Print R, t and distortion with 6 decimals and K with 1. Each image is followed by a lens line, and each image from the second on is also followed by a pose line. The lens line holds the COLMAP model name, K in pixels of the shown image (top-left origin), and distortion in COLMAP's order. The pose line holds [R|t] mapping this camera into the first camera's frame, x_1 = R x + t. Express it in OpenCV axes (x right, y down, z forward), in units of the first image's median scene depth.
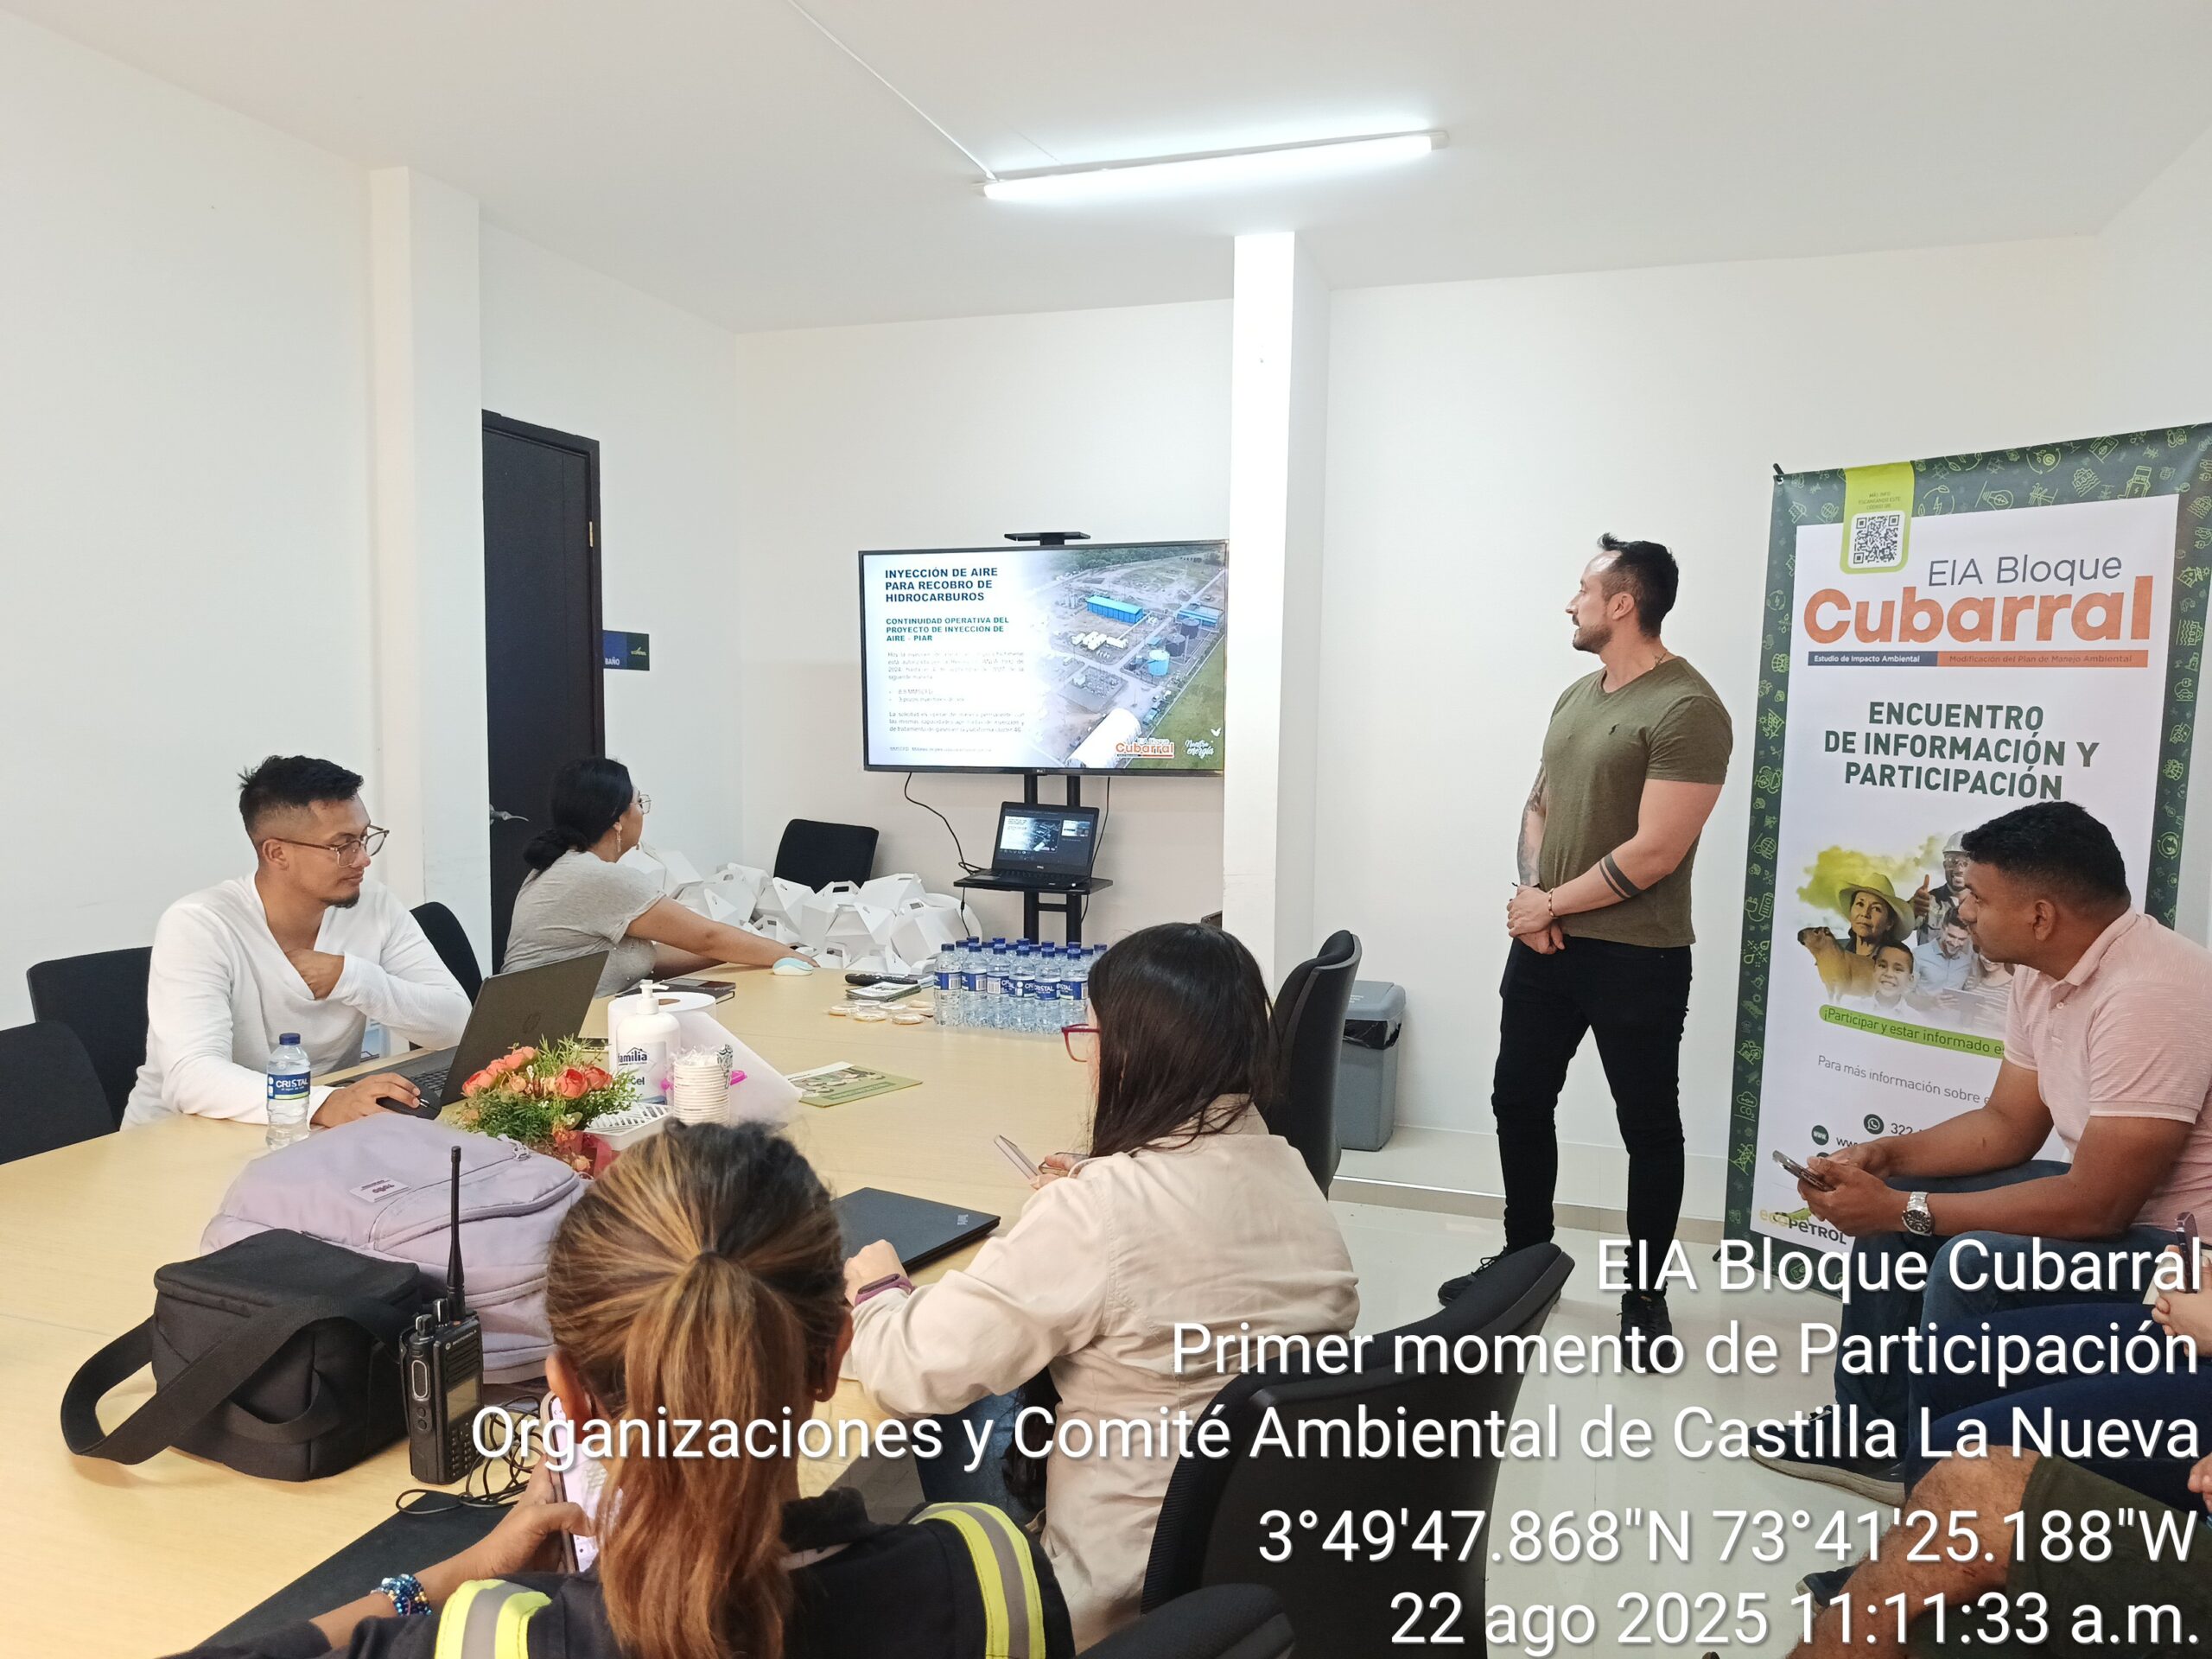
lens RADIAL K [[1517.3, 0, 1076.9], [0, 1517.3, 839.8], [0, 0, 1]] dist [-0.003520, 0.002551]
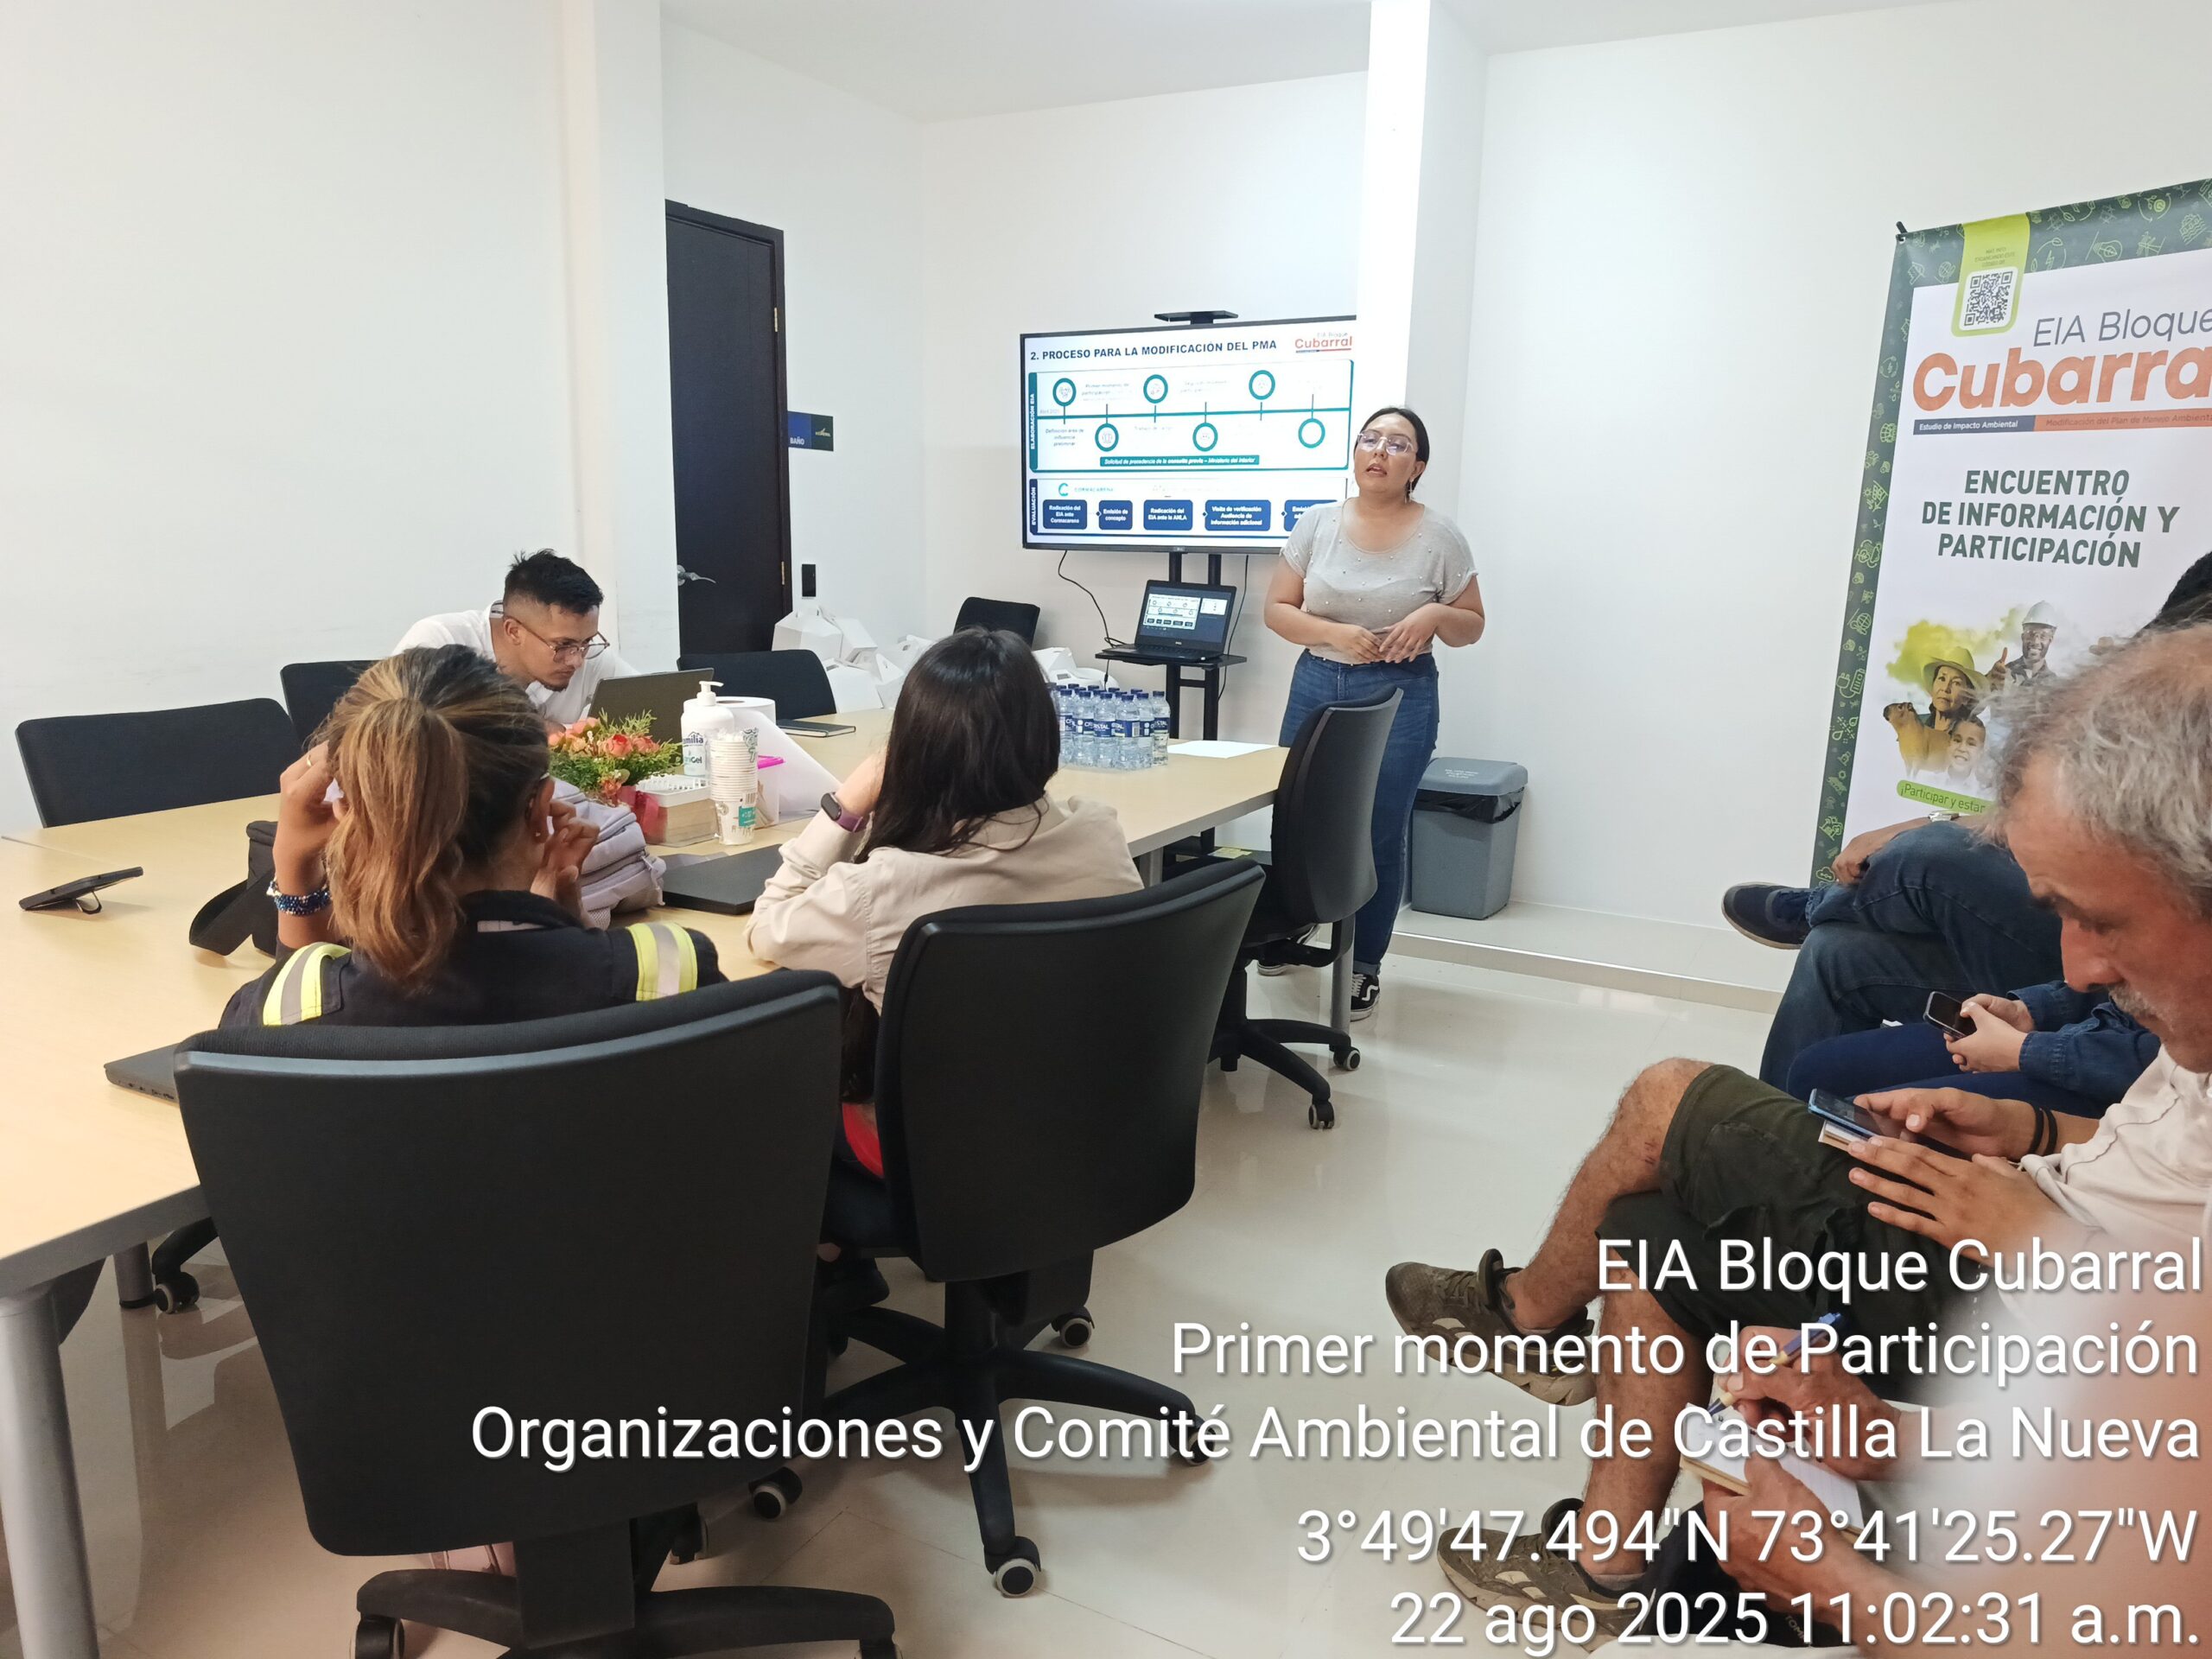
lens RADIAL K [[1514.6, 0, 1106.0], [0, 1514.6, 829.5], [0, 0, 1]] dist [0.023945, -0.020072]
pose [[0.985523, 0.044935, -0.163477, 0.144366], [-0.026846, 0.993433, 0.111226, 0.044571], [0.167401, -0.105227, 0.980257, -0.082731]]
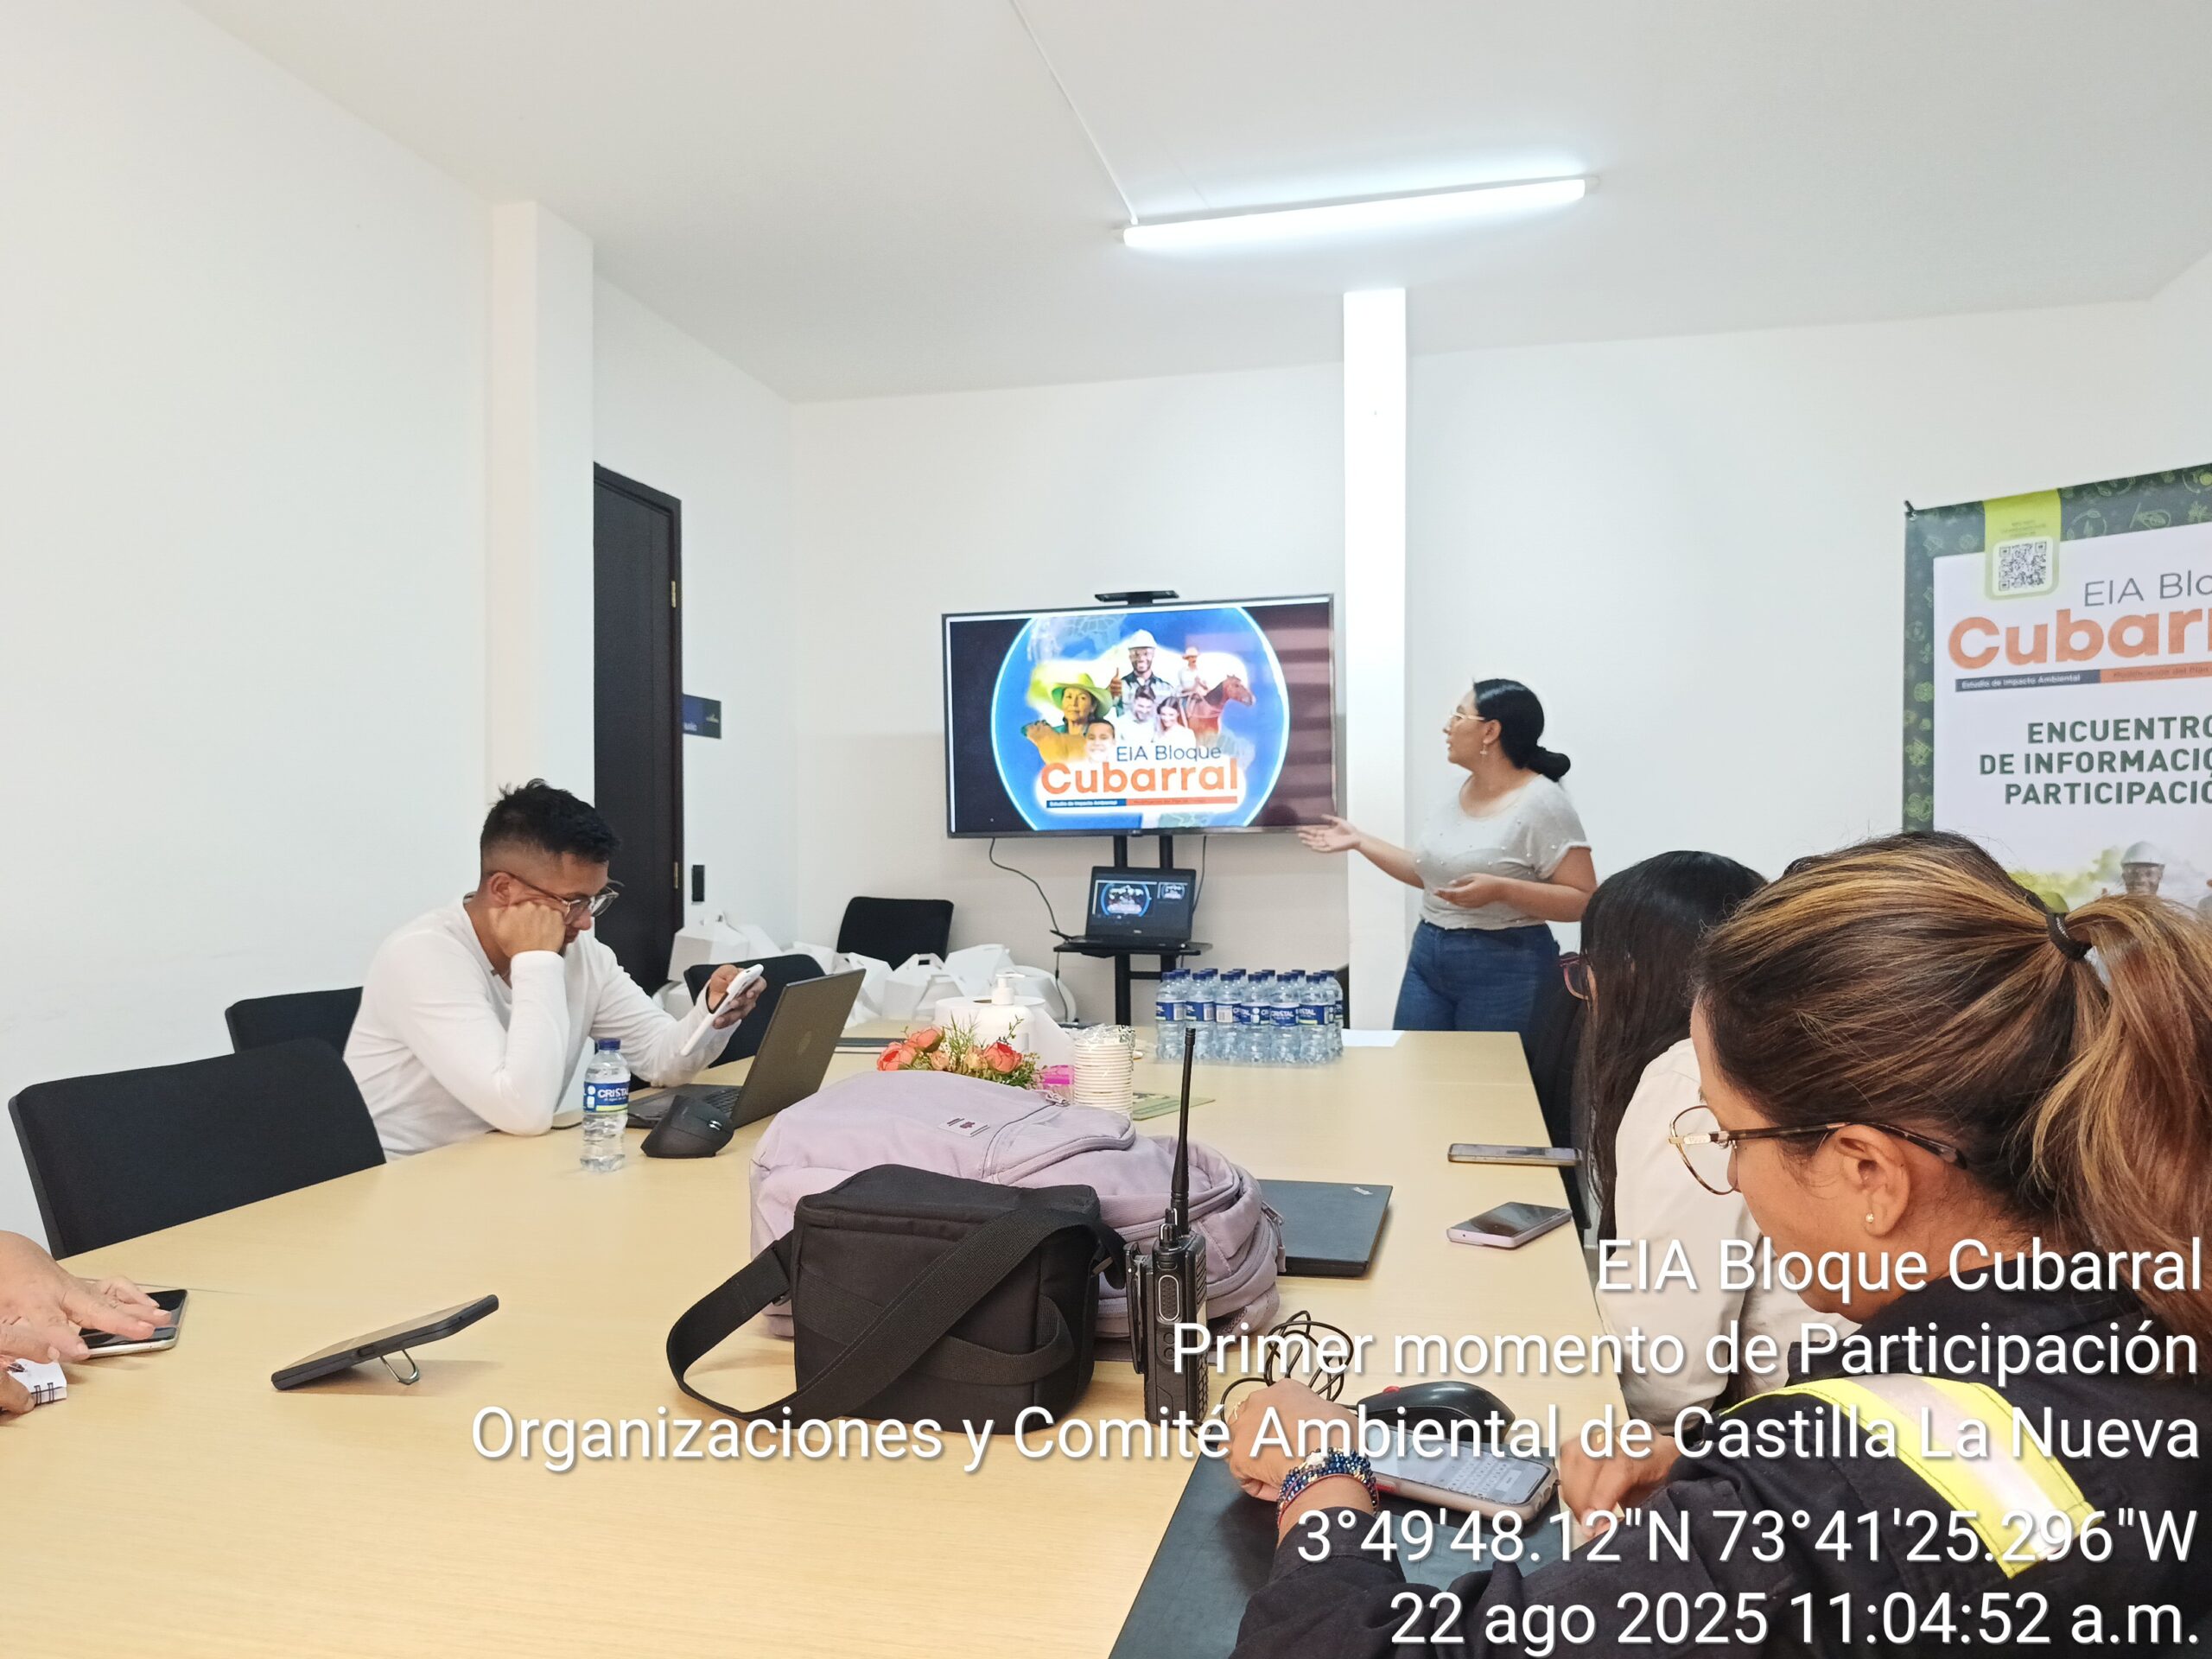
lens RADIAL K [[1517.3, 0, 1076.9], [0, 1517.3, 839.8], [0, 0, 1]] dist [-0.003520, 0.002551]
pose [[0.996036, -0.016845, 0.087338, -0.202276], [0.024678, 0.995690, -0.089398, 0.062145], [-0.085456, 0.091199, 0.992159, 0.050093]]
